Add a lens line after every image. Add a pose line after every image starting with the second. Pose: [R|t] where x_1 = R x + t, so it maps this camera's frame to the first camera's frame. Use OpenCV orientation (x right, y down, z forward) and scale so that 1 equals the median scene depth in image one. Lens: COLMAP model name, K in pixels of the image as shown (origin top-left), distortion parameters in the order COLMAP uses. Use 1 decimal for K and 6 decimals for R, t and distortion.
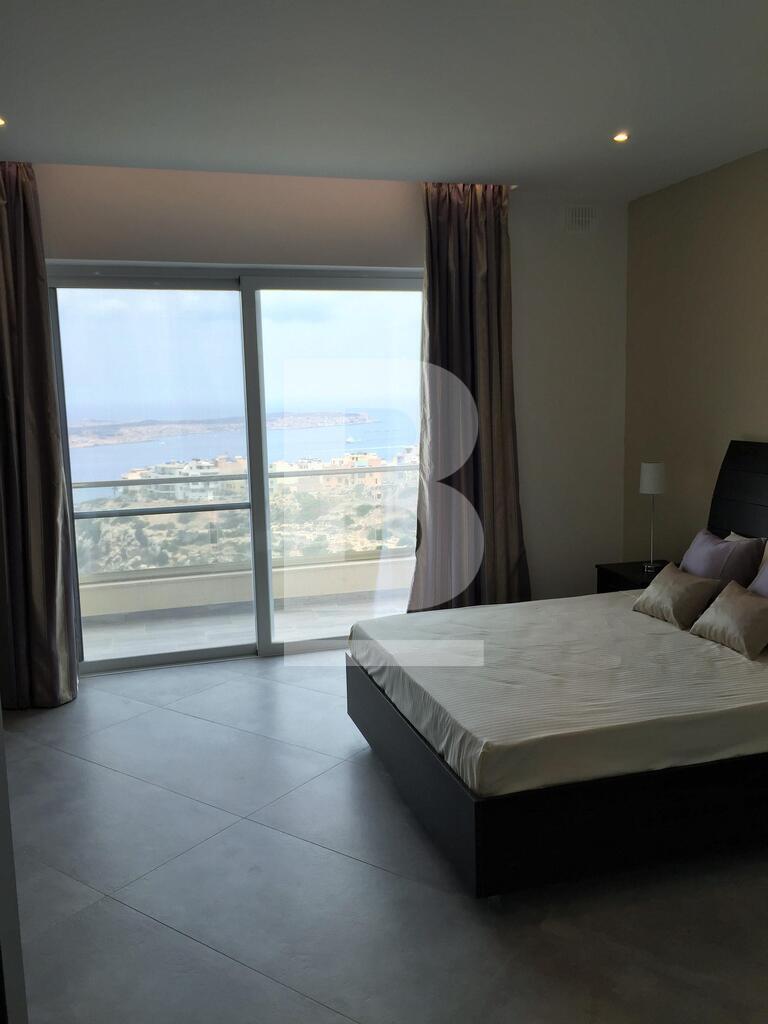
lens RADIAL K [[880.3, 0, 385.4], [0, 880.3, 514.3], [0, 0, 1]] dist [0.017321, -0.020686]
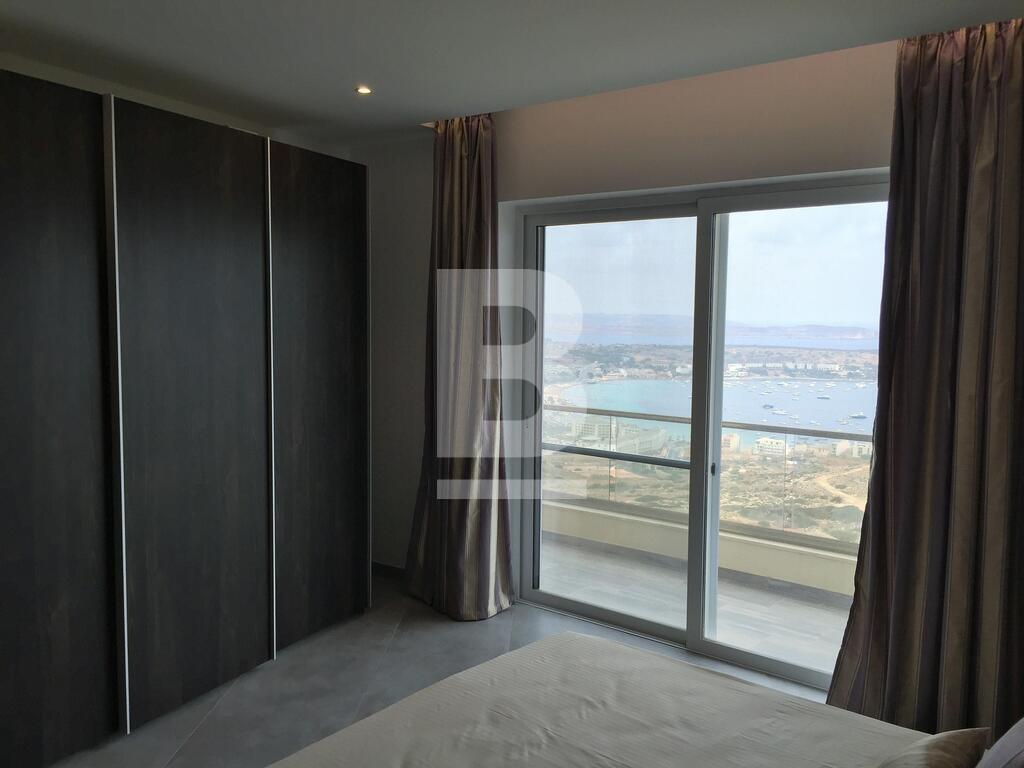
lens RADIAL K [[880.3, 0, 512.9], [0, 880.3, 382.3], [0, 0, 1]] dist [0.017321, -0.020686]
pose [[0.541898, 0.098301, -0.834676, 0.469999], [-0.140974, 0.989697, 0.025033, -0.091499], [0.828537, 0.104102, 0.550172, 0.404014]]
